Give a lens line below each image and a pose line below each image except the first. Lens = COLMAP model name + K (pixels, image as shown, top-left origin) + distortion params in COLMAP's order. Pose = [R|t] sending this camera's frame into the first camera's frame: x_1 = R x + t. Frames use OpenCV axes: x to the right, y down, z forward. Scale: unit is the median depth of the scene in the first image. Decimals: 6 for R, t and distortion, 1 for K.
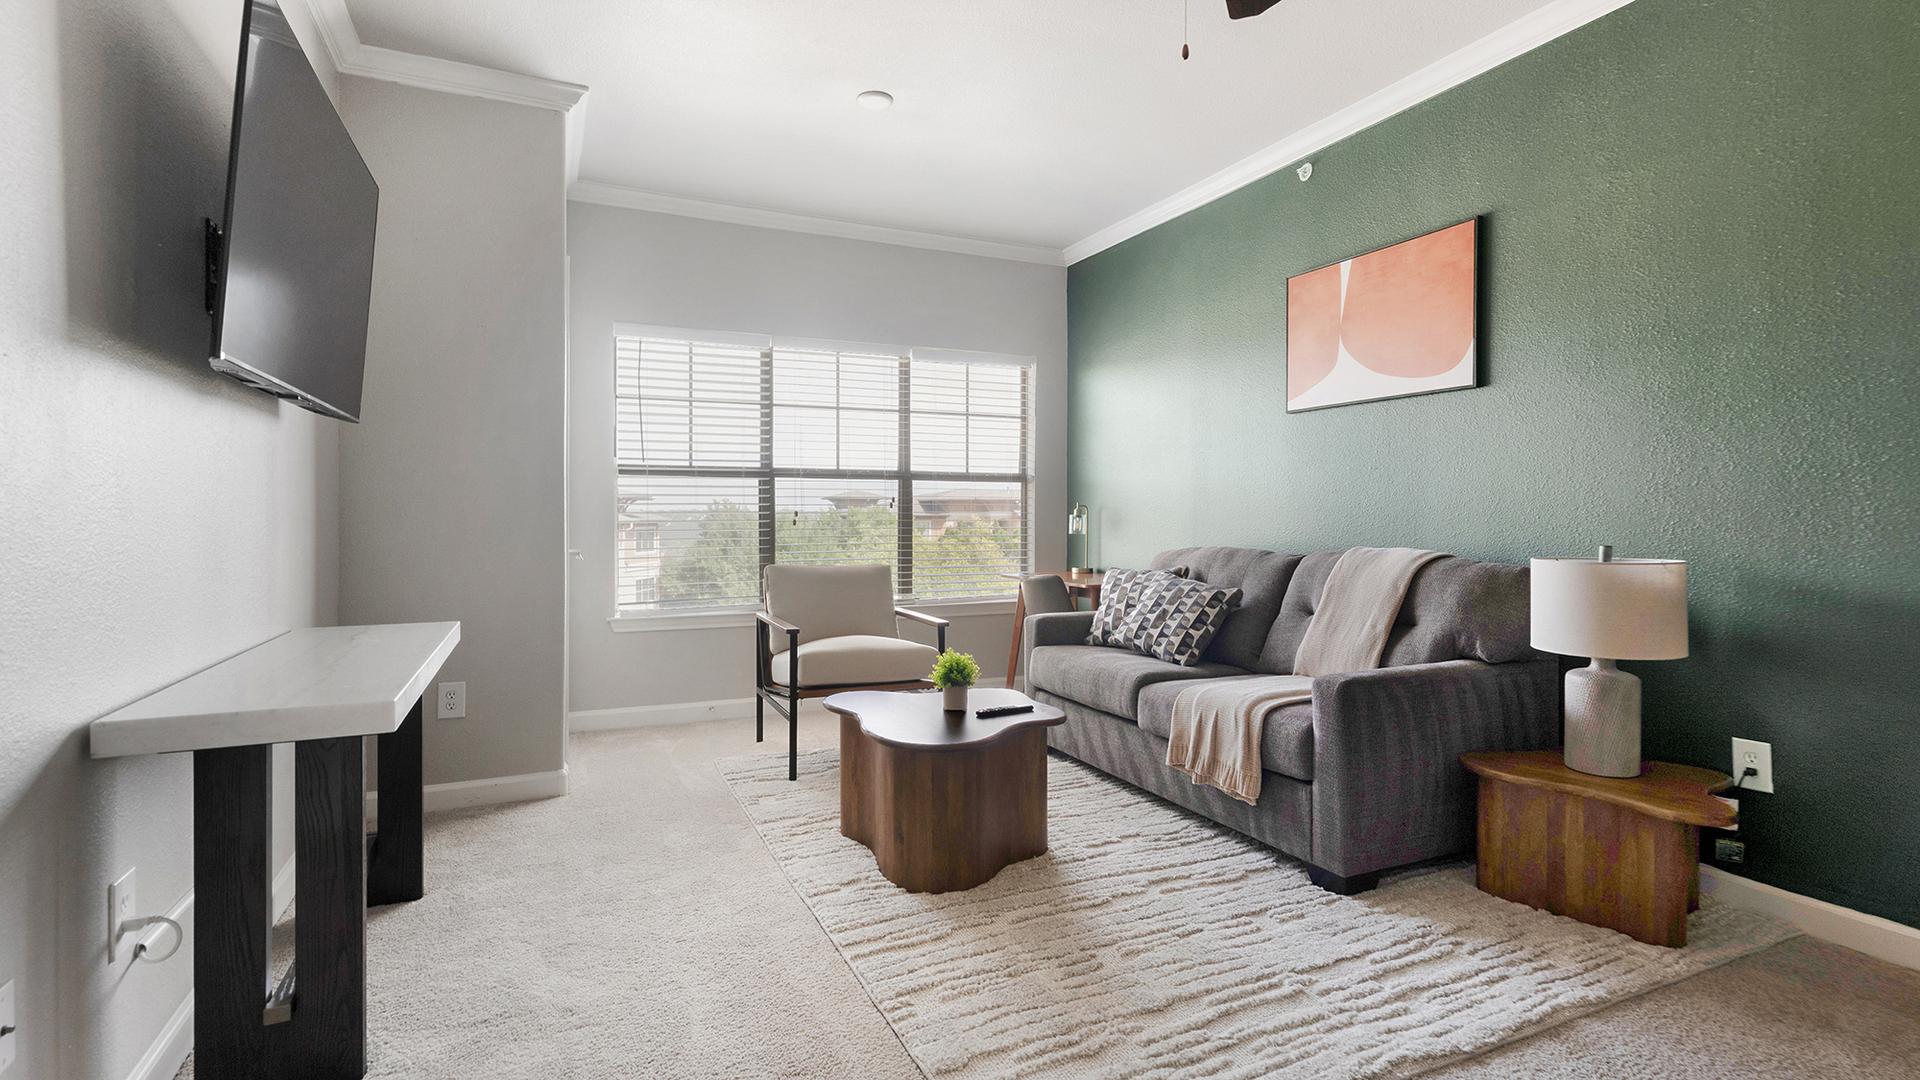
lens RADIAL K [[916.3, 0, 963.3], [0, 916.3, 516.9], [0, 0, 1]] dist [0.007683, 0.000786]
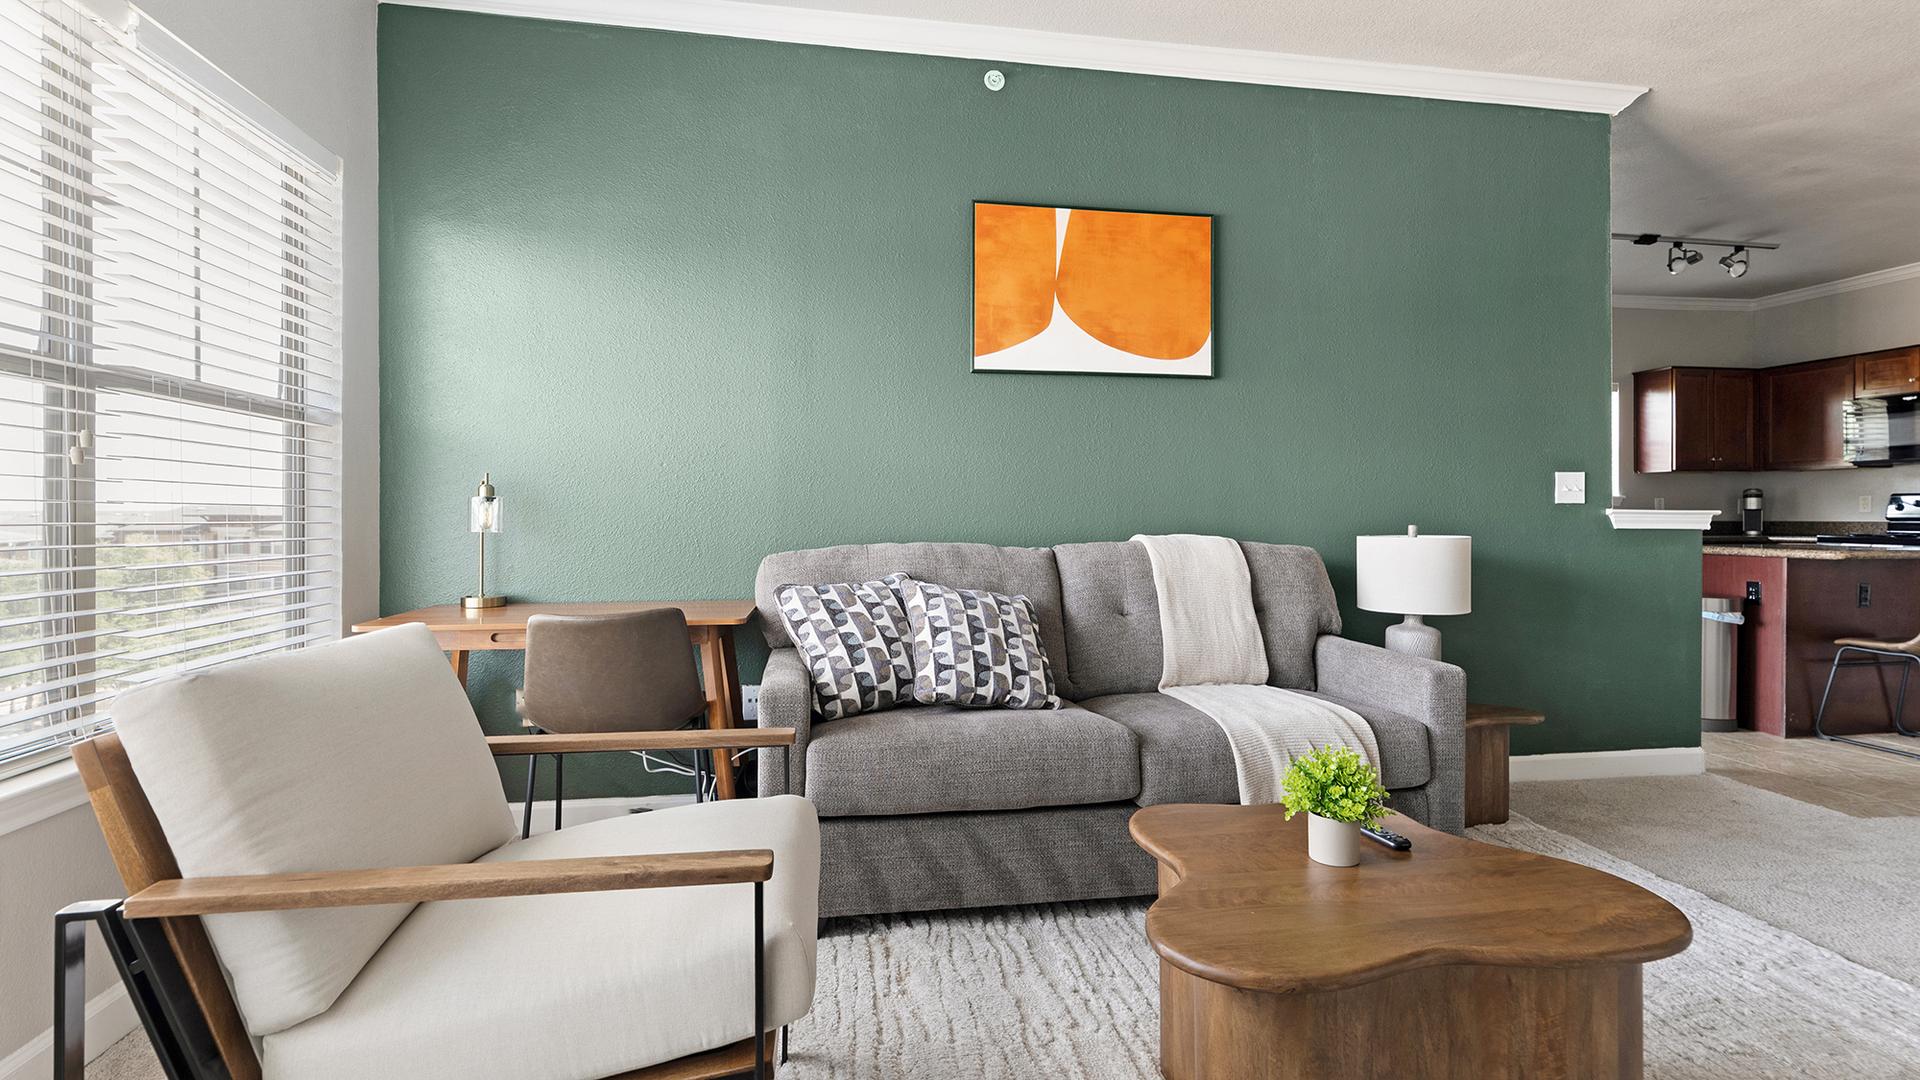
lens RADIAL K [[911.4, 0, 964.6], [0, 911.4, 519.5], [0, 0, 1]] dist [0.001366, 0.000312]
pose [[0.264976, -0.004325, 0.964245, -0.475693], [0.000862, 0.999991, 0.004249, 0.013639], [-0.964255, -0.000295, 0.264977, 0.919940]]
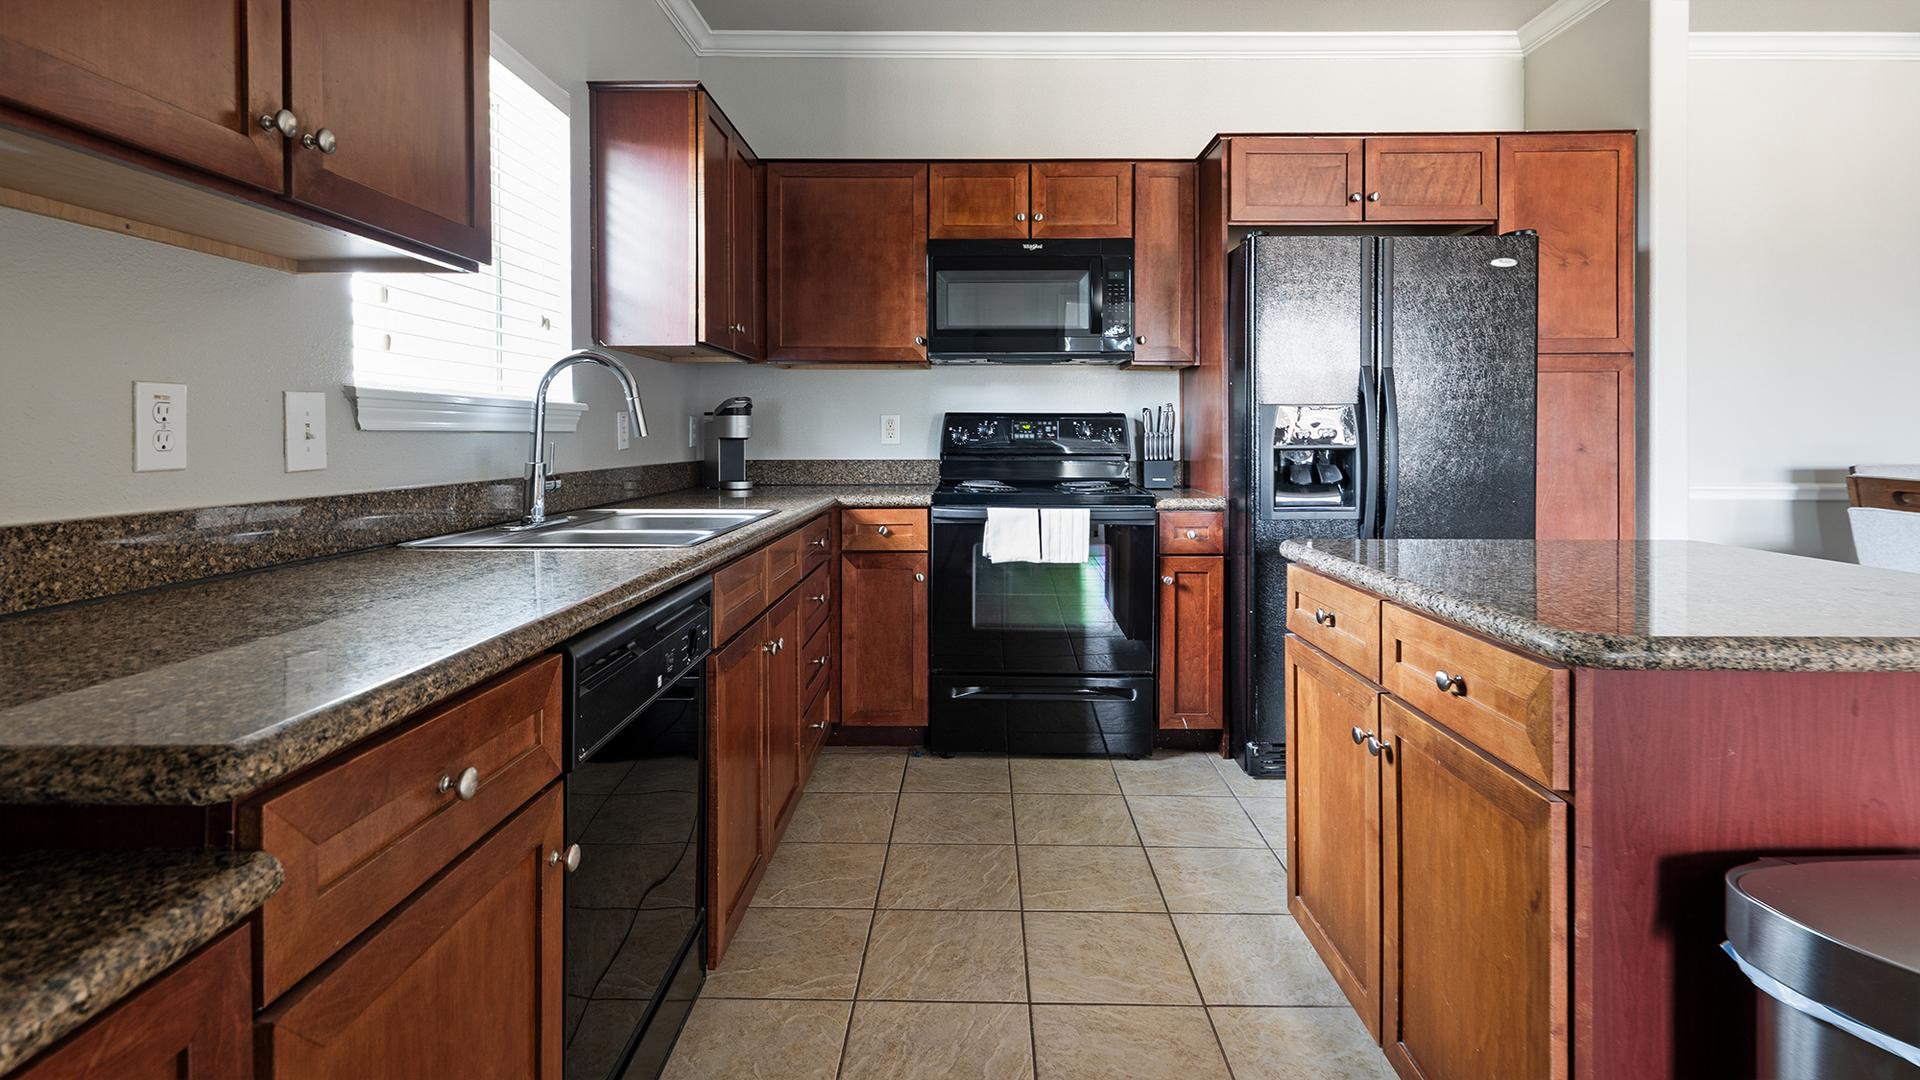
lens RADIAL K [[914.4, 0, 961.6], [0, 914.4, 438.7], [0, 0, 1]] dist [-0.000224, 0.000939]
pose [[-0.903052, -0.004037, 0.429513, 1.234916], [-0.001236, 0.999976, 0.006802, -0.004411], [-0.429530, 0.005612, -0.903035, 0.599747]]
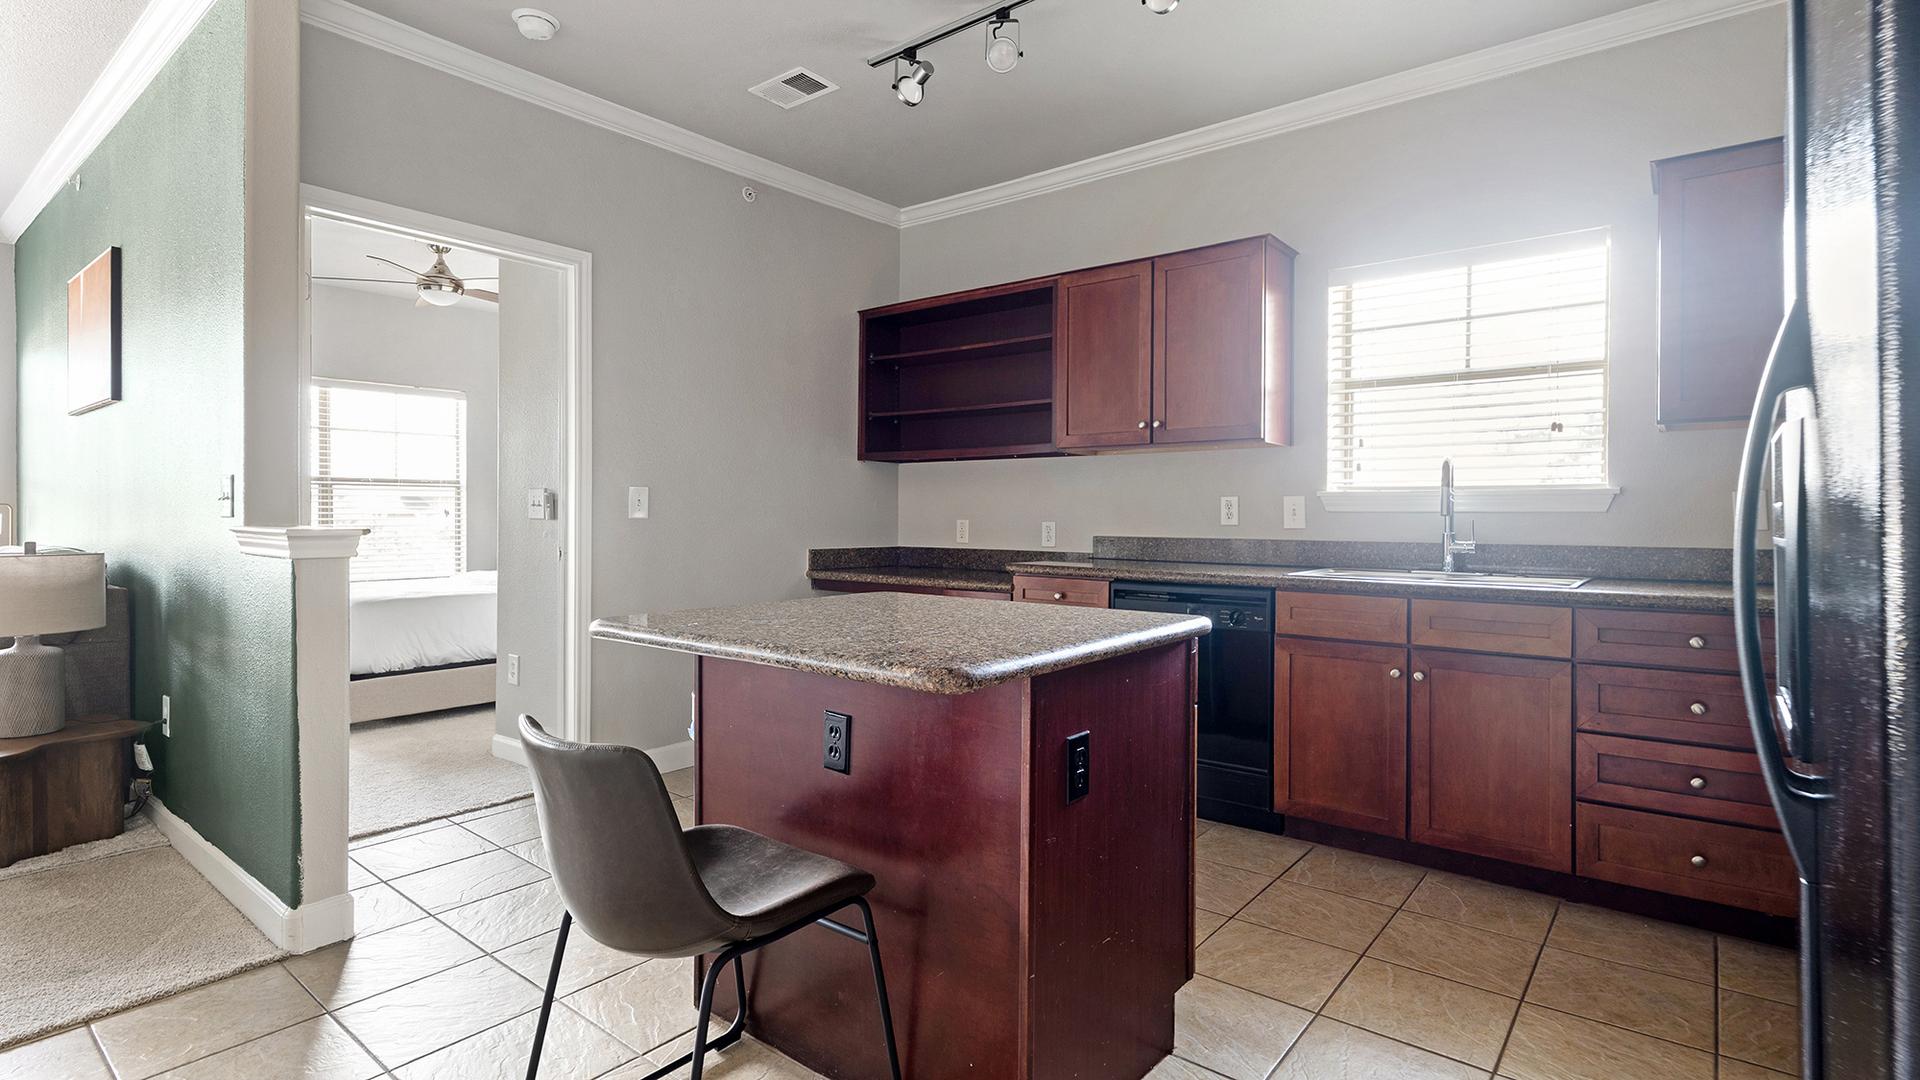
lens RADIAL K [[923.6, 0, 976.5], [0, 923.6, 522.0], [0, 0, 1]] dist [0.003149, 0.000203]
pose [[0.890661, -0.002846, 0.454659, 0.906365], [-0.000445, 0.999974, 0.007131, -0.001532], [-0.454668, -0.006553, 0.890637, -0.442917]]
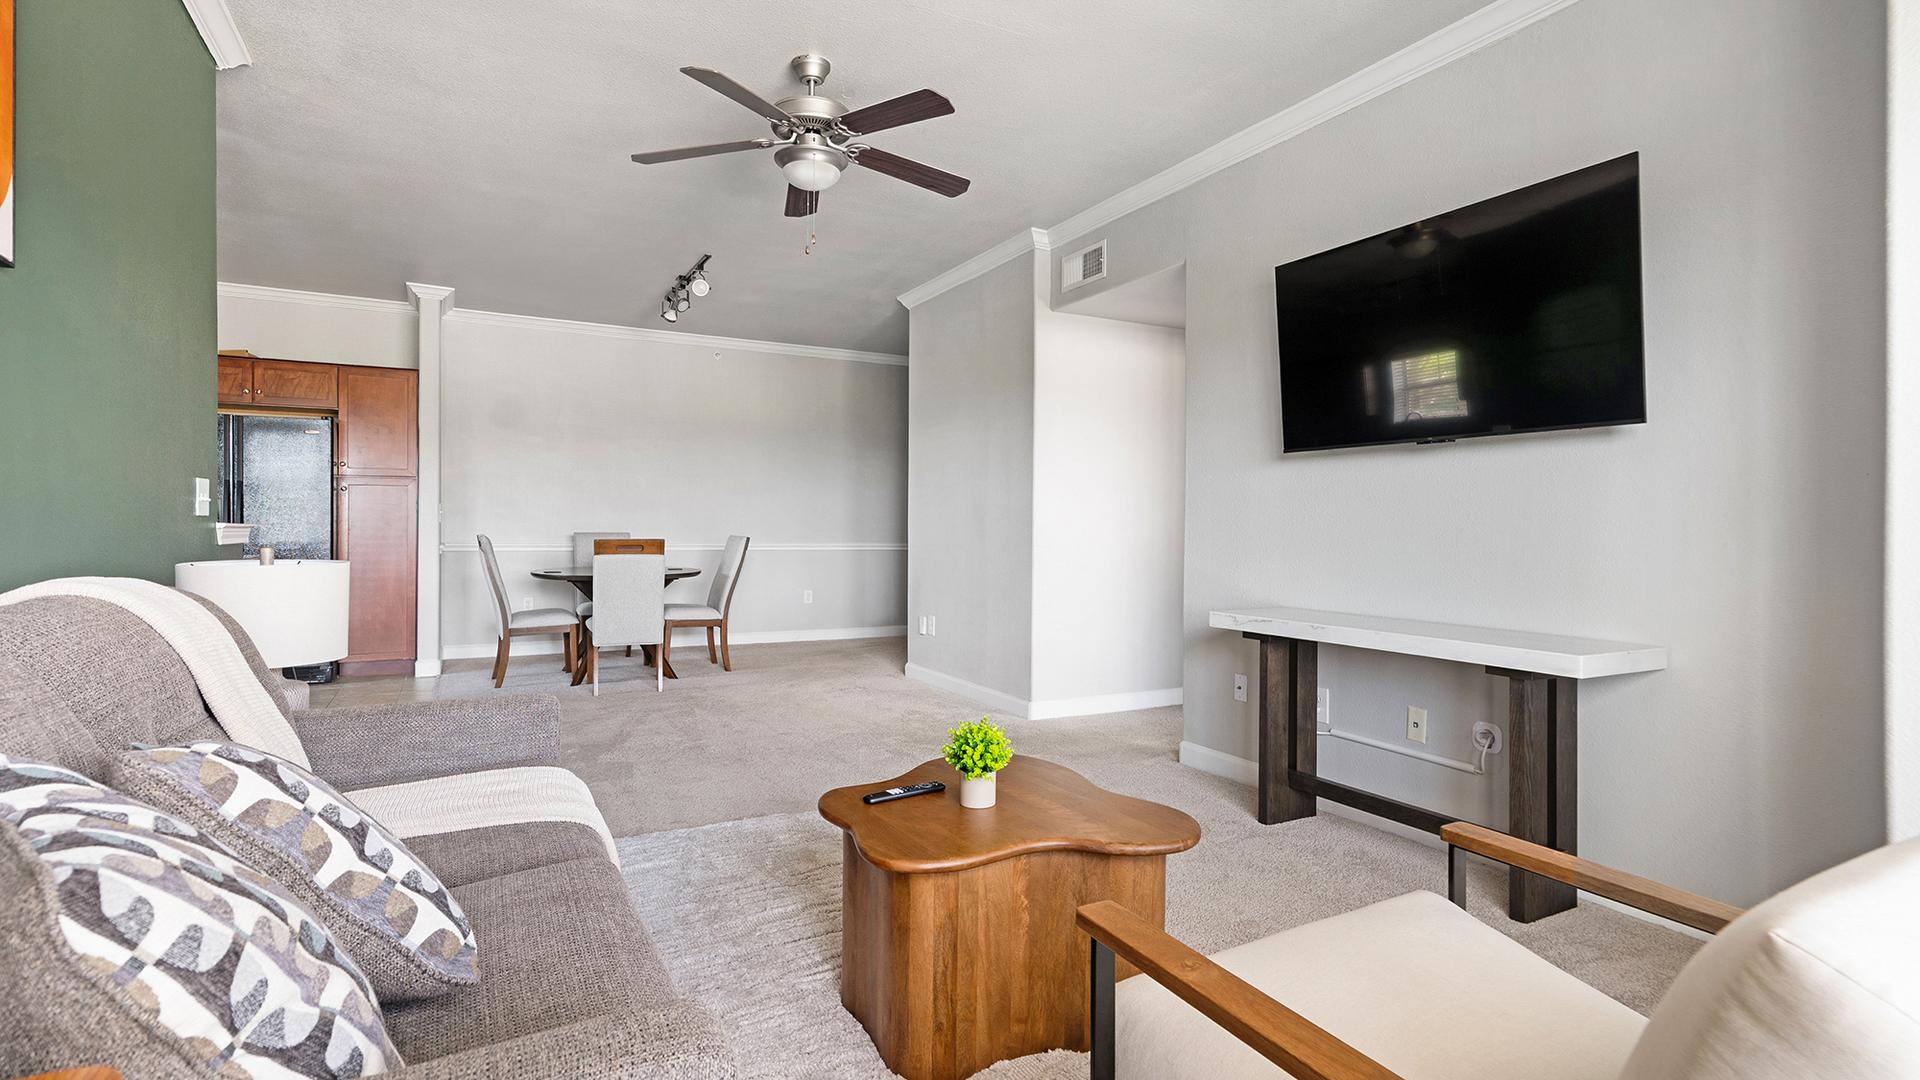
lens RADIAL K [[923.6, 0, 976.5], [0, 923.6, 522.0], [0, 0, 1]] dist [0.003149, 0.000203]
pose [[-0.997384, -0.009119, -0.071711, 0.037401], [-0.009014, 0.999958, -0.001795, 0.001226], [0.071725, -0.001144, -0.997424, 1.449637]]
